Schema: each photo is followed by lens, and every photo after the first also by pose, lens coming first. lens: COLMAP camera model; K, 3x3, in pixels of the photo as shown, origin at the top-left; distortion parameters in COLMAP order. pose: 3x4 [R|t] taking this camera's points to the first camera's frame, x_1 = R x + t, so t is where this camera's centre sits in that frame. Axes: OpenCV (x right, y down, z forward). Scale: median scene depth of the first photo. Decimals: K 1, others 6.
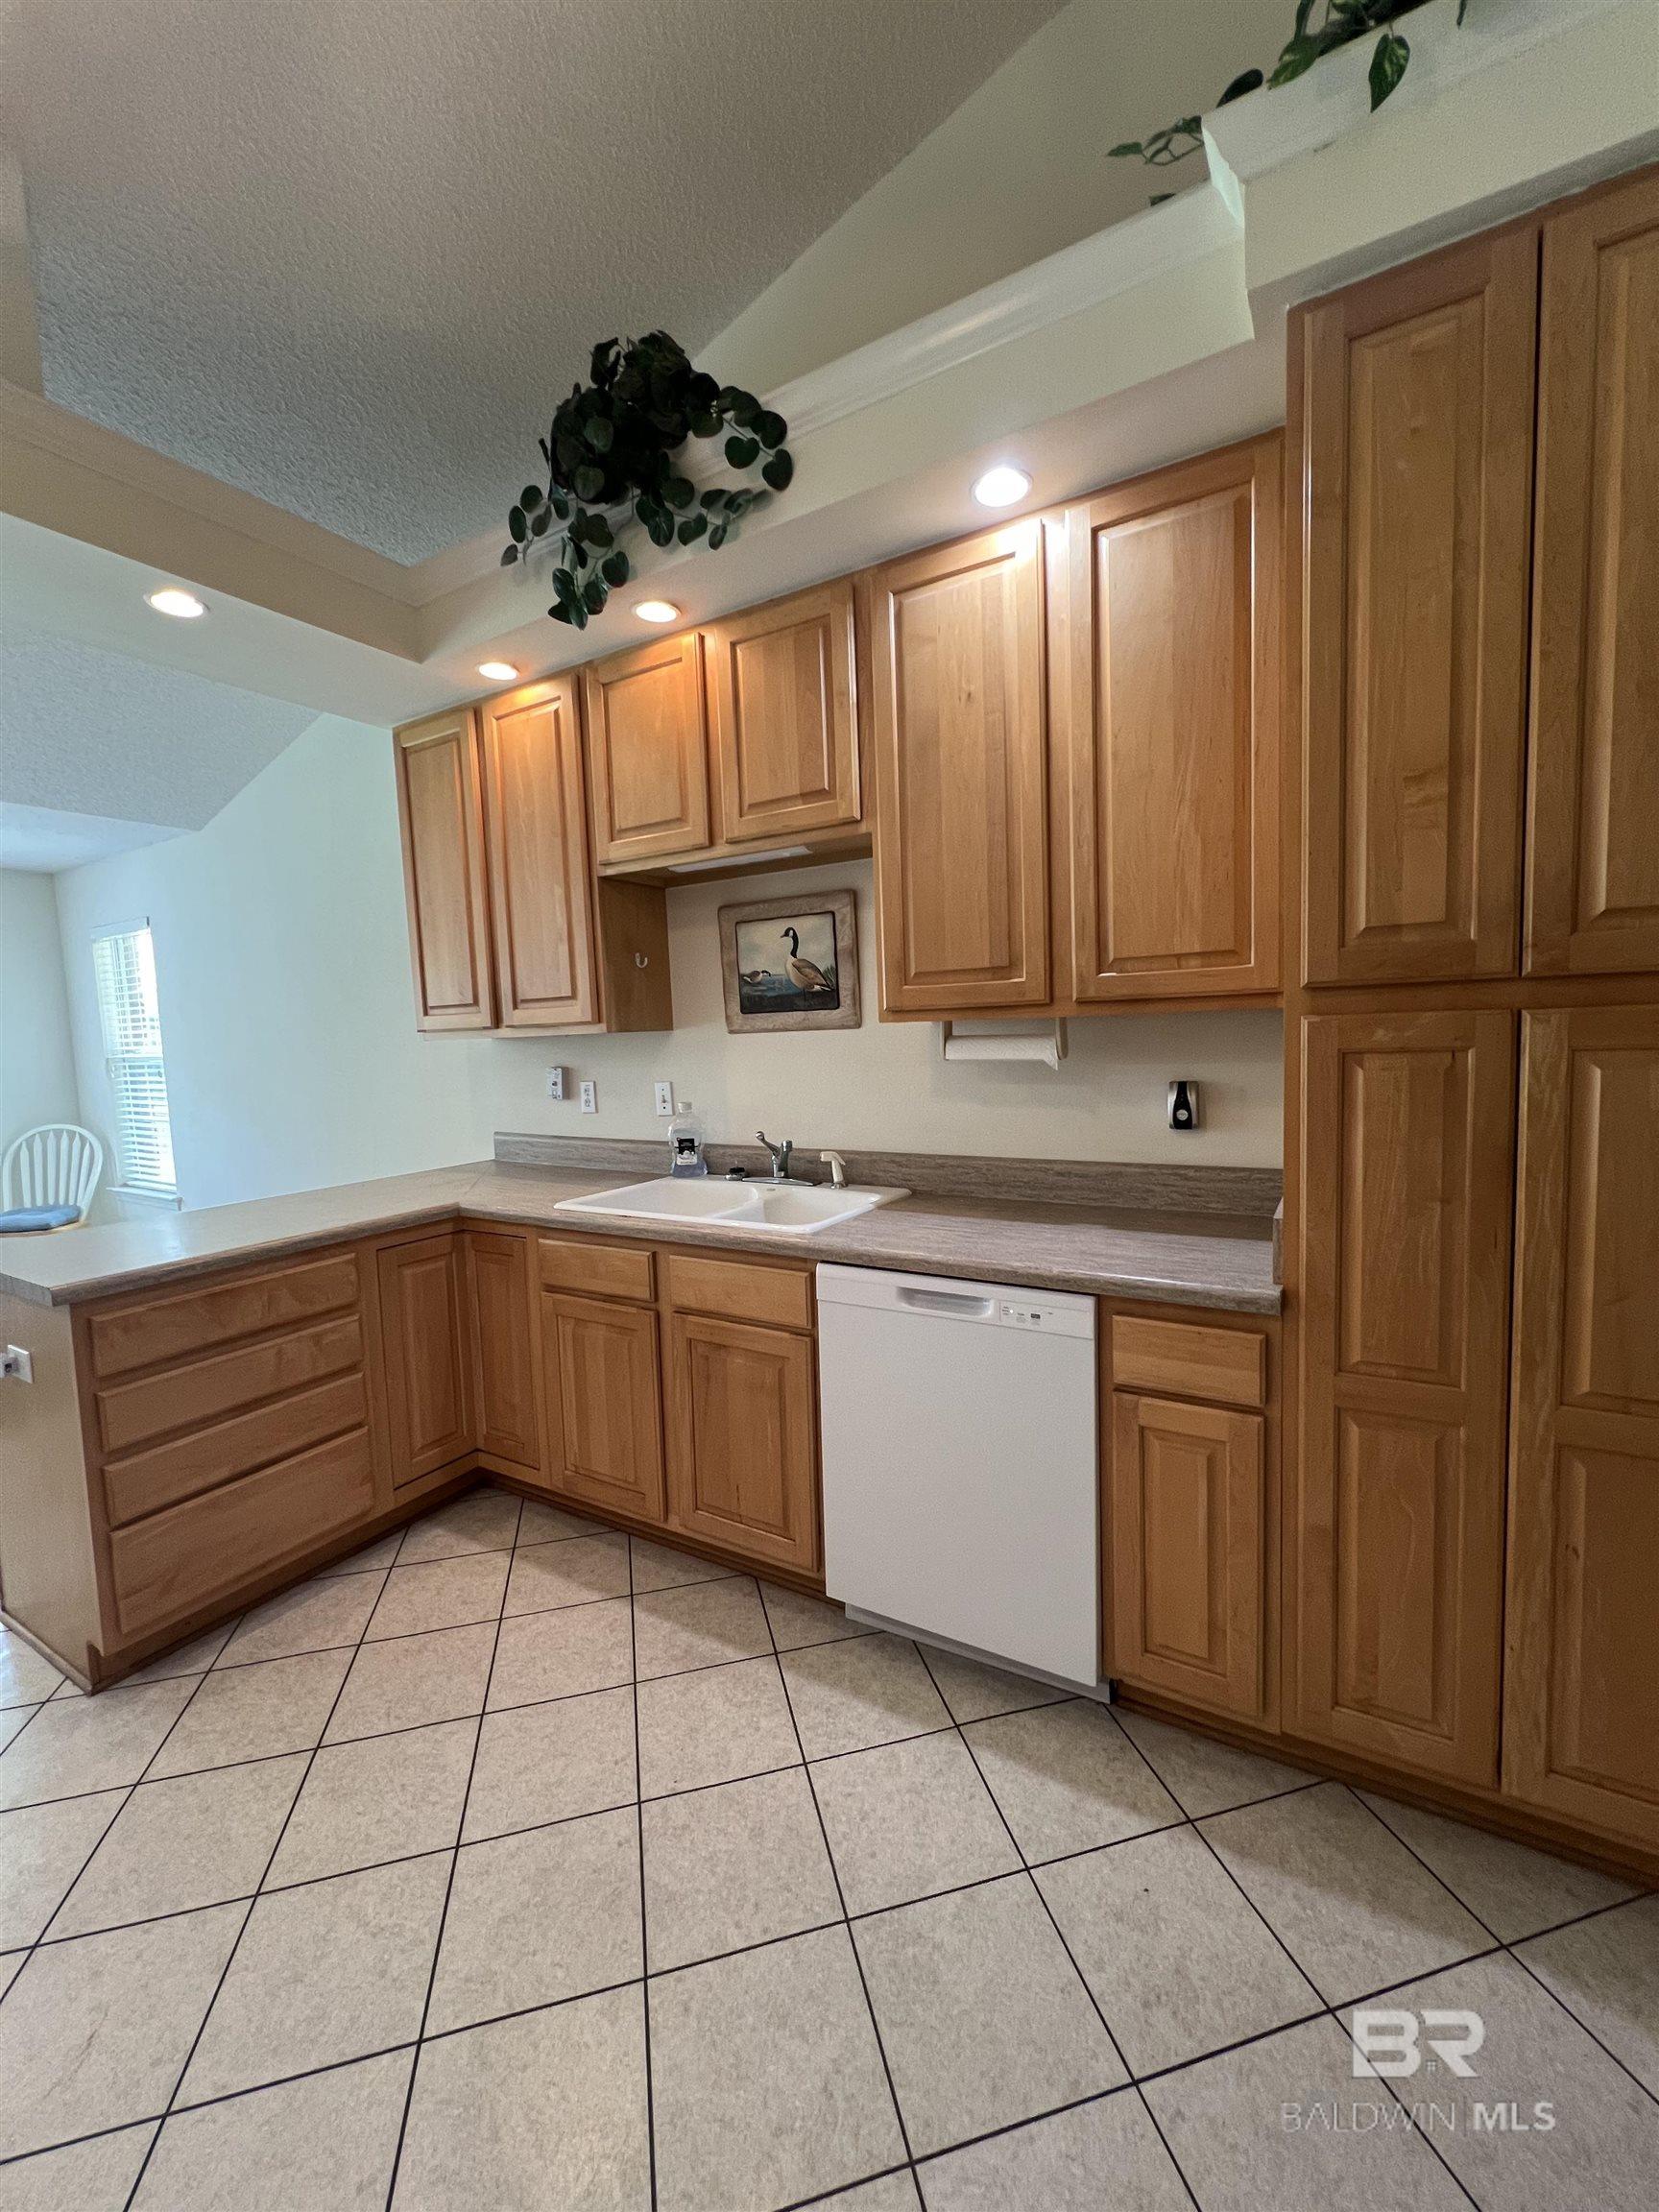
lens RADIAL K [[885.2, 0, 829.5], [0, 885.2, 1106.0], [0, 0, 1]] dist [0.000824, 0.000361]
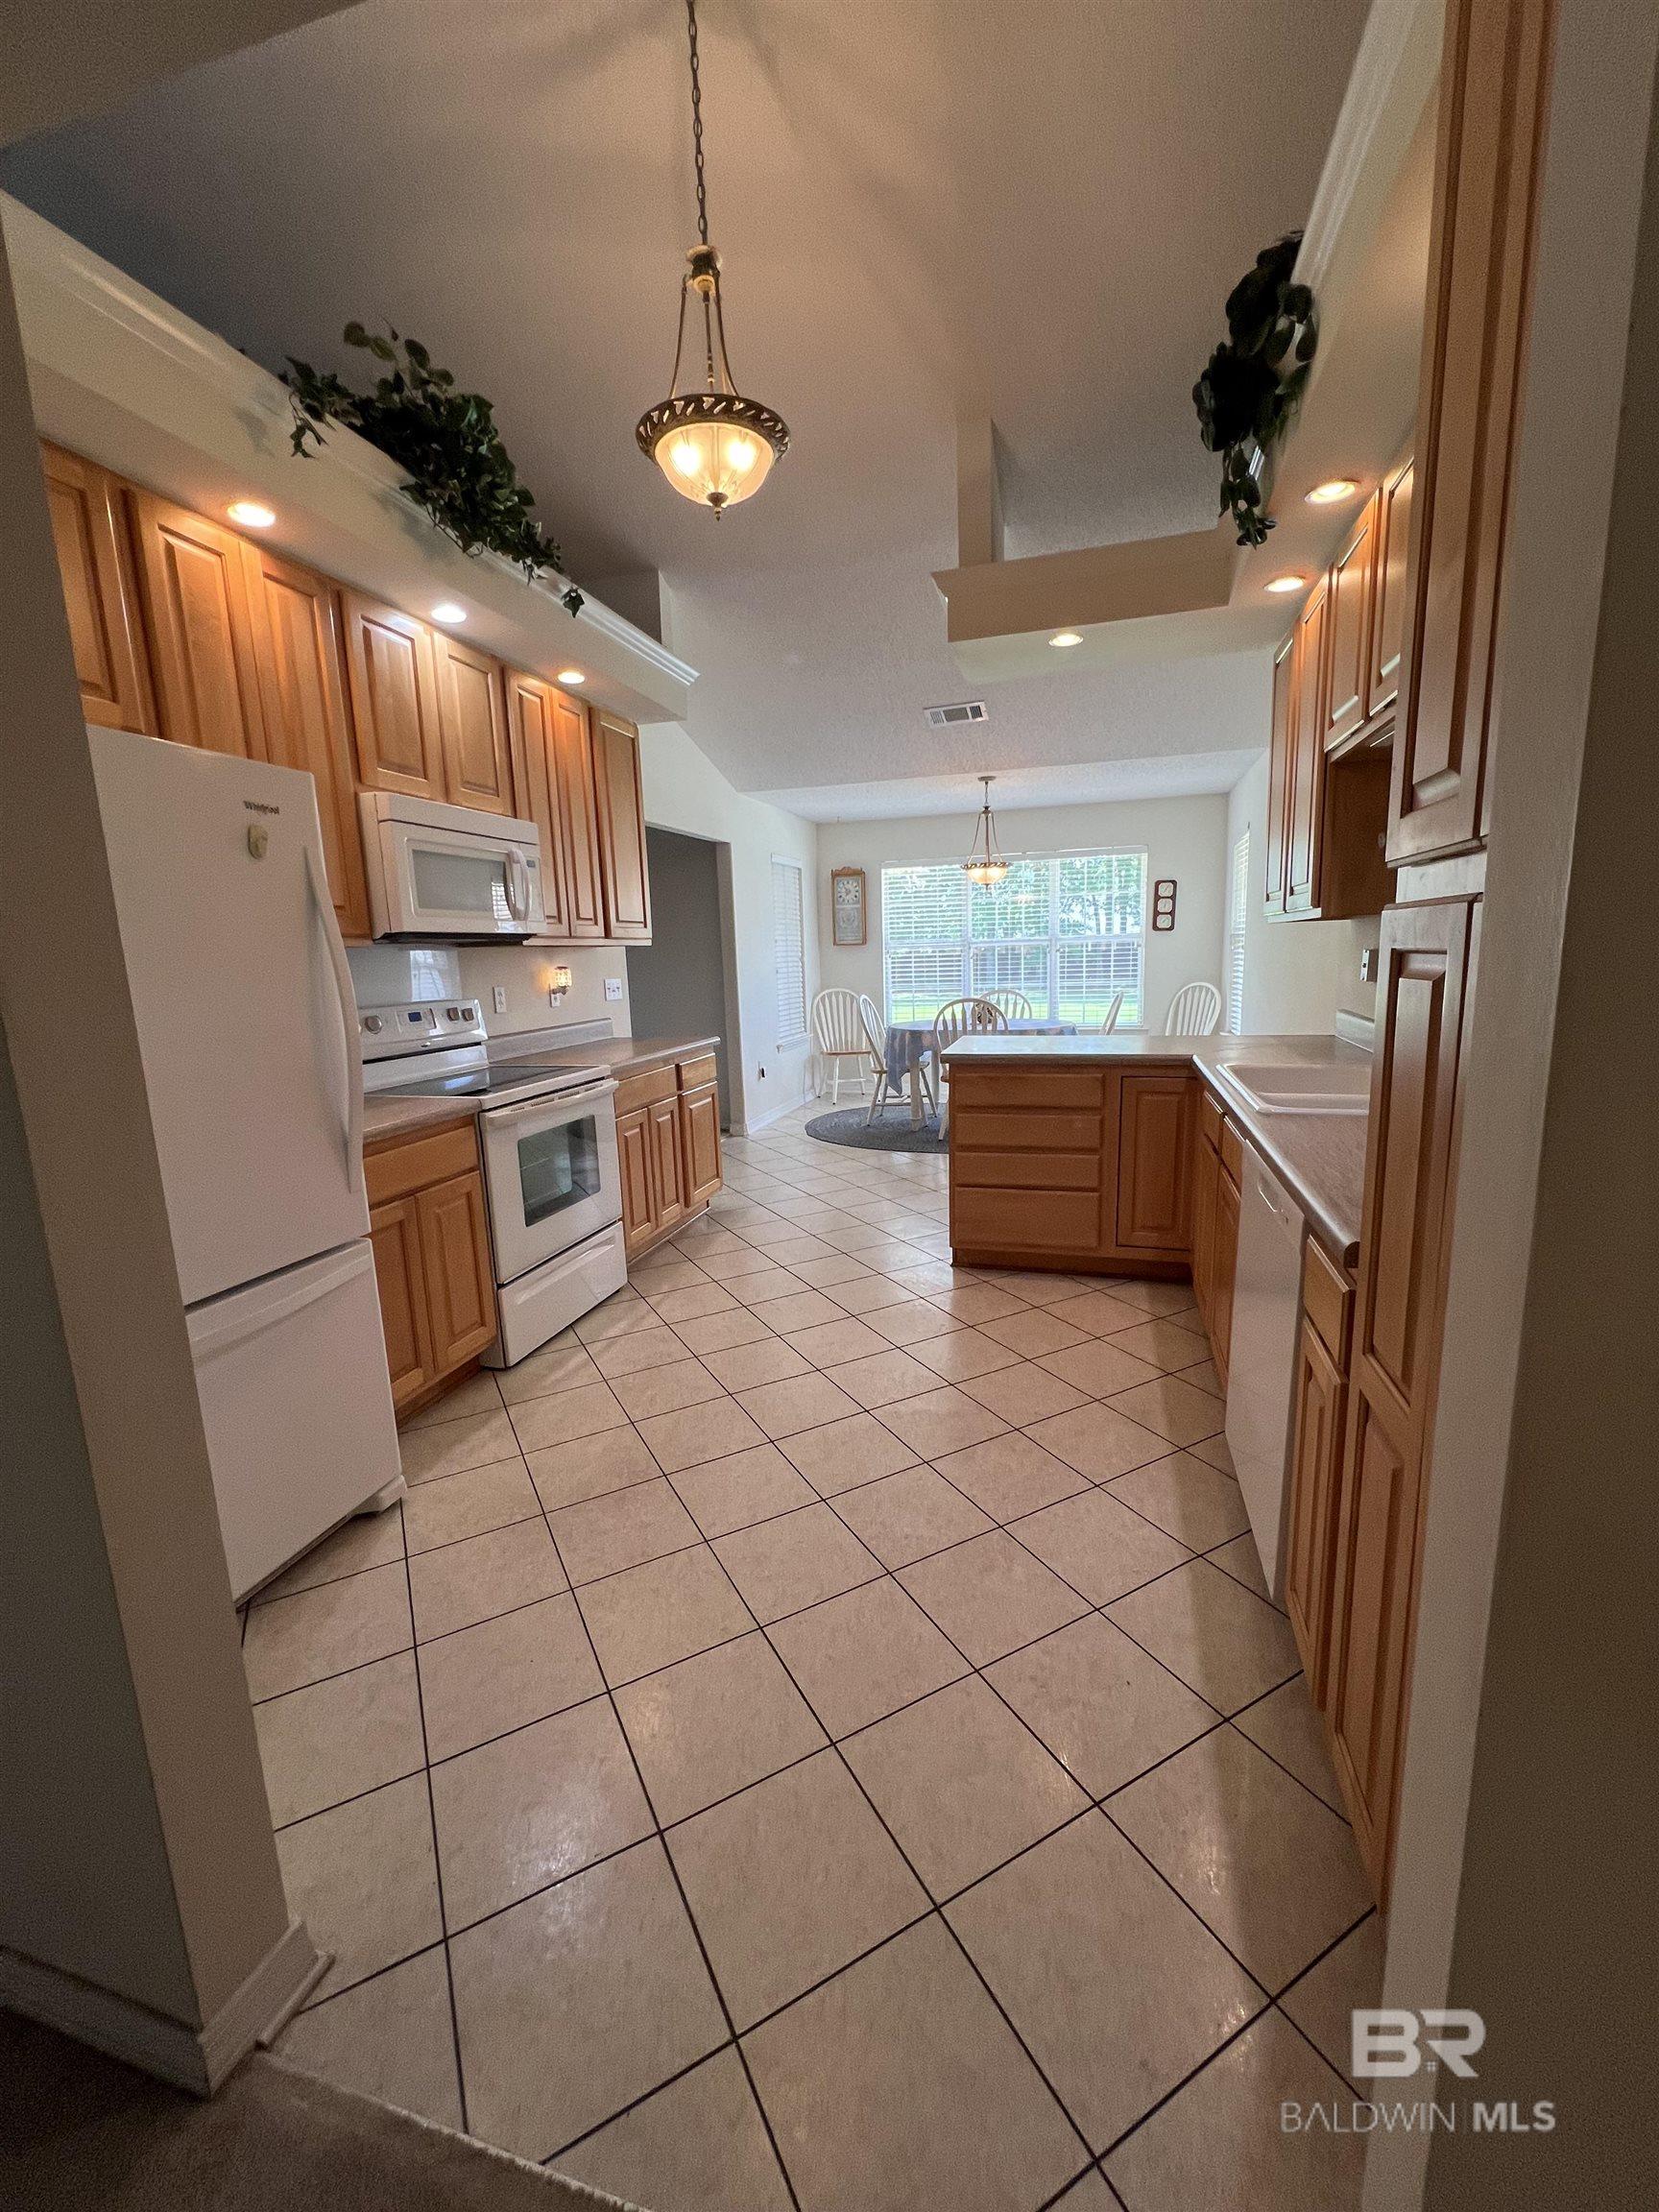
lens RADIAL K [[887.6, 0, 837.4], [0, 887.6, 1105.1], [0, 0, 1]] dist [-0.001600, 0.000878]
pose [[0.253297, 0.192959, -0.947949, 0.771470], [-0.060147, 0.981151, 0.183646, -0.025554], [0.965517, 0.010499, 0.260128, 0.208760]]
